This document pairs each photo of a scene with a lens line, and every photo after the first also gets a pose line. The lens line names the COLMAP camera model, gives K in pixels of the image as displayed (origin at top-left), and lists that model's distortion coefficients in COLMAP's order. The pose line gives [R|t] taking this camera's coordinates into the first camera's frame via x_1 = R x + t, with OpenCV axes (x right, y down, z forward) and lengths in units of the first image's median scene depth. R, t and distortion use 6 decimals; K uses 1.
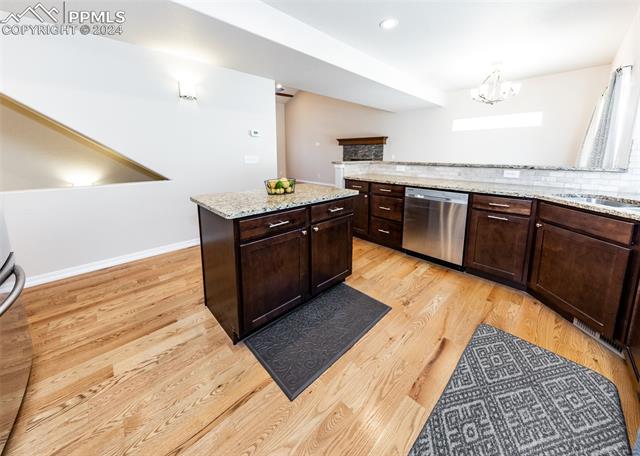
lens RADIAL K [[223.4, 0, 300.6], [0, 223.4, 190.1], [0, 0, 1]] dist [0.001638, 0.000148]
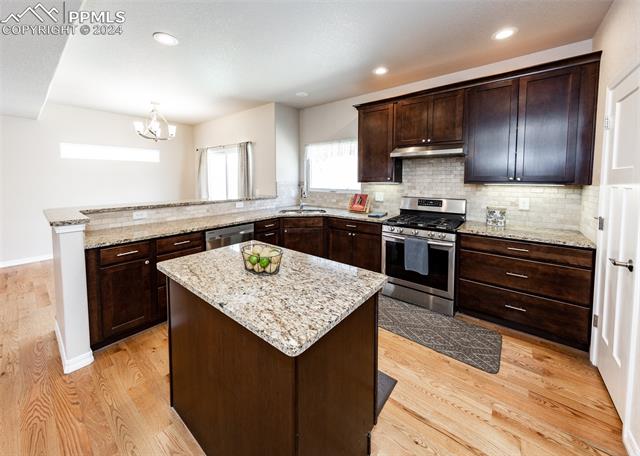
lens RADIAL K [[238.0, 0, 320.0], [0, 238.0, 228.0], [0, 0, 1]] dist [0.000574, 0.000048]
pose [[-0.178615, -0.201525, 0.963060, -0.464976], [0.163653, 0.959081, 0.231044, -0.149693], [-0.970214, 0.198875, -0.138326, 0.574613]]
